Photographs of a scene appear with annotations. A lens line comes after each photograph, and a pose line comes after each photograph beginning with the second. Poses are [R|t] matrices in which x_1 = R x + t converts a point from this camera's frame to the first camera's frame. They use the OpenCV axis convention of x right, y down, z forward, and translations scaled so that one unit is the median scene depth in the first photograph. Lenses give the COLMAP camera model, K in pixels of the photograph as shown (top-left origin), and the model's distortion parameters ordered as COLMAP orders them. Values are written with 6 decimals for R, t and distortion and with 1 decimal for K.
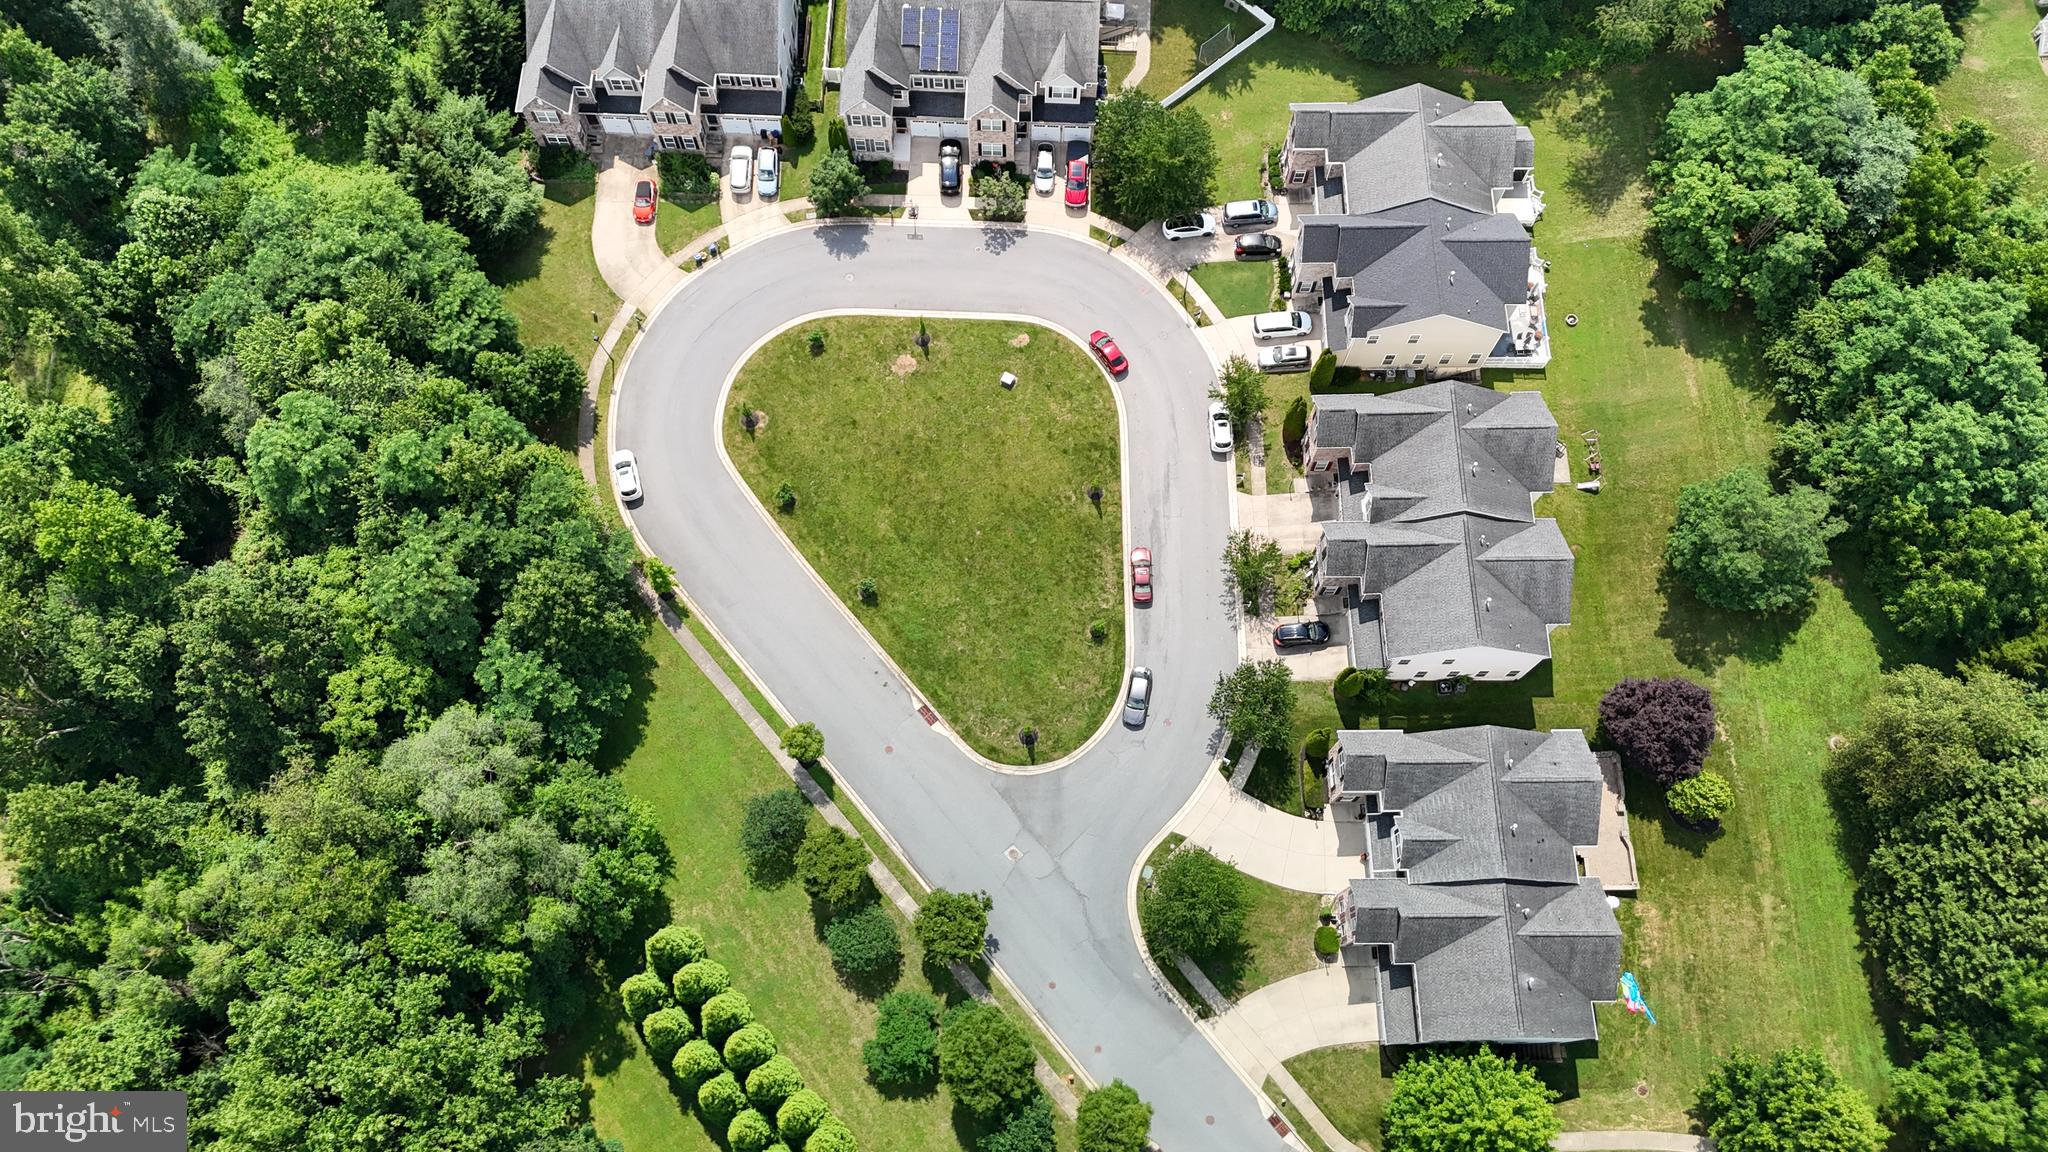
lens RADIAL K [[1479.1, 0, 1021.7], [0, 1479.1, 573.7], [0, 0, 1]] dist [0.110445, -0.156235]
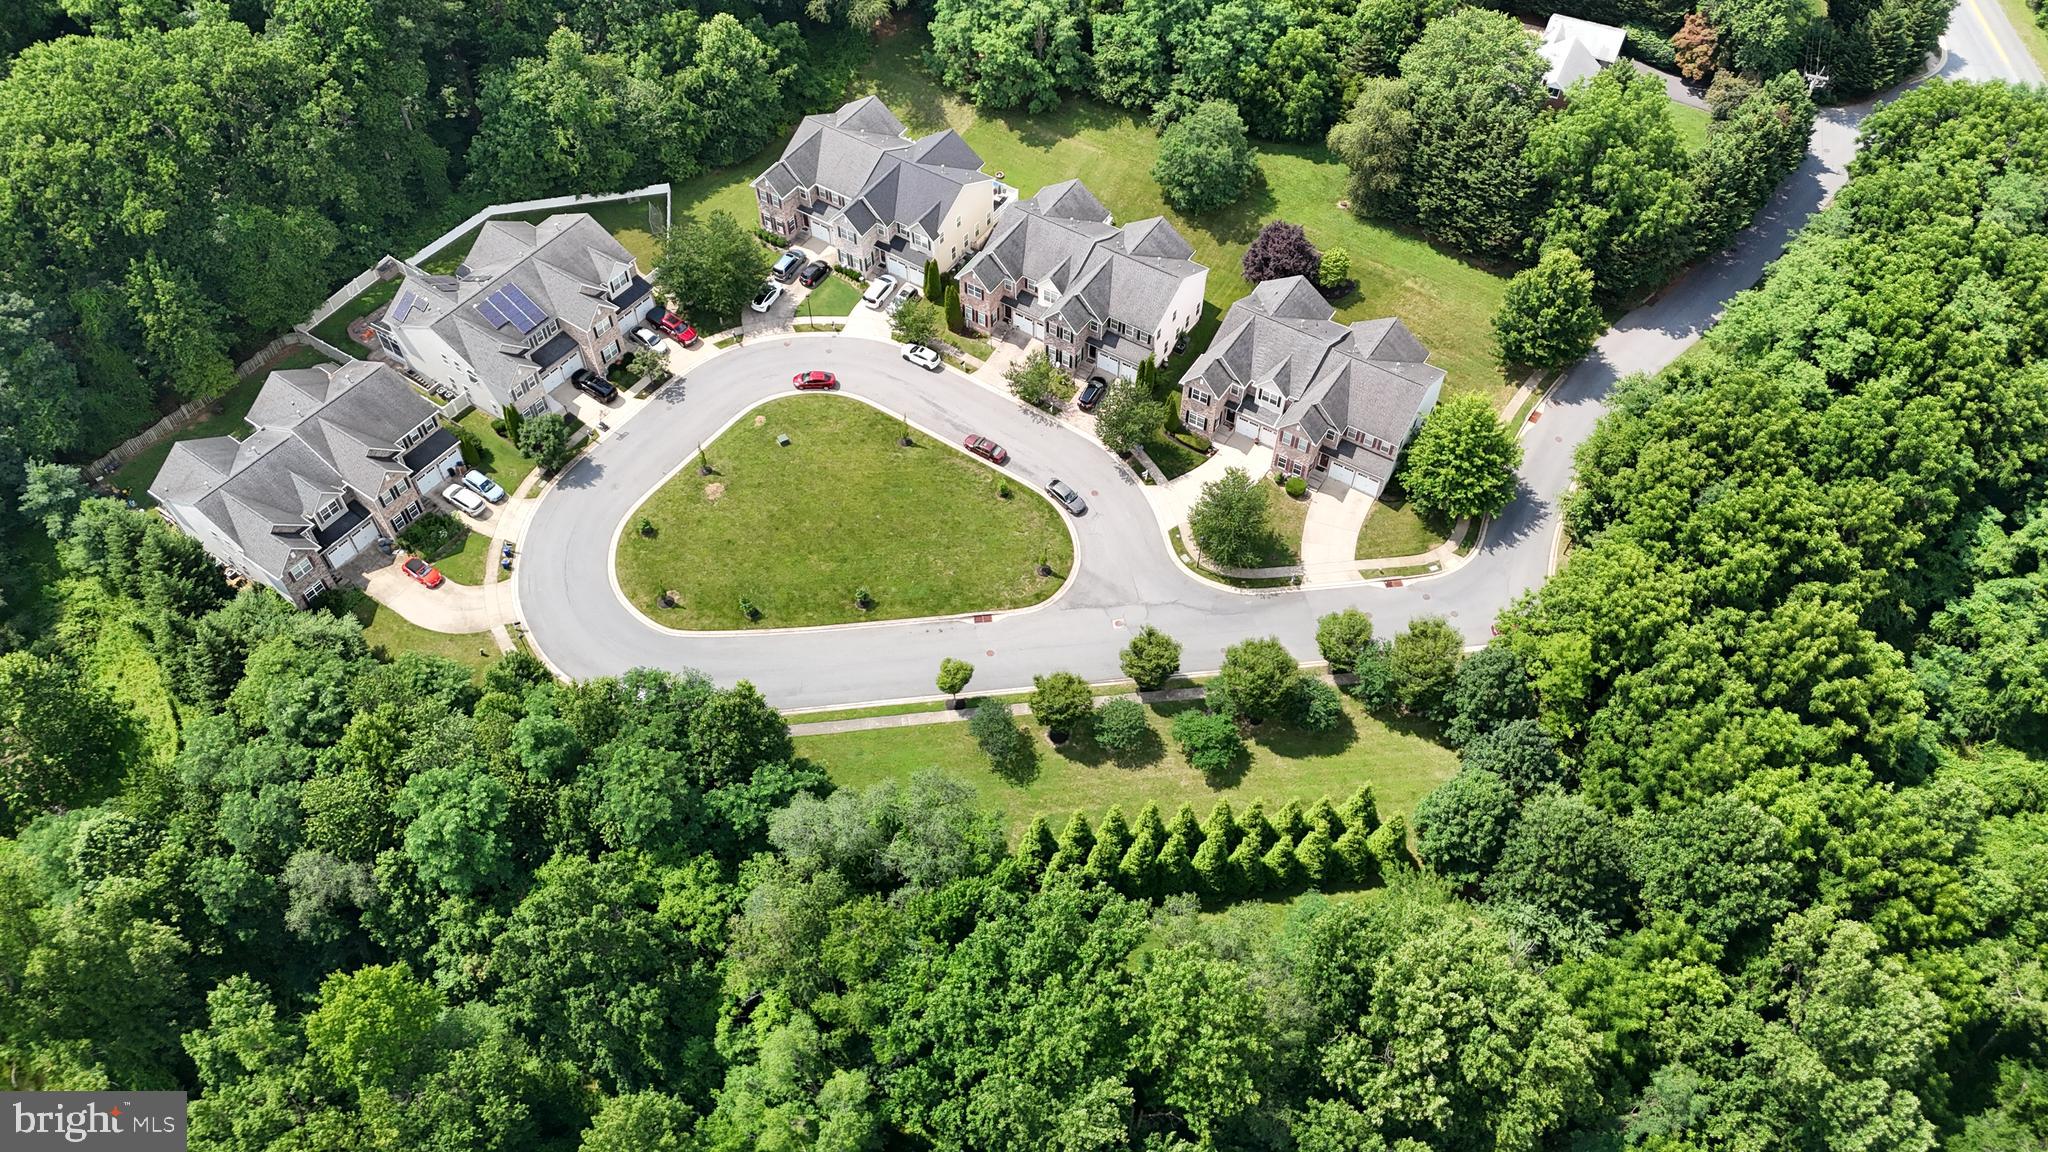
lens RADIAL K [[1496.3, 0, 1029.9], [0, 1496.3, 581.5], [0, 0, 1]] dist [0.057753, -0.056275]
pose [[0.548288, -0.663047, 0.509655, -0.595858], [0.787024, 0.615178, -0.046353, 0.153206], [-0.282795, 0.426526, 0.859129, -0.045761]]
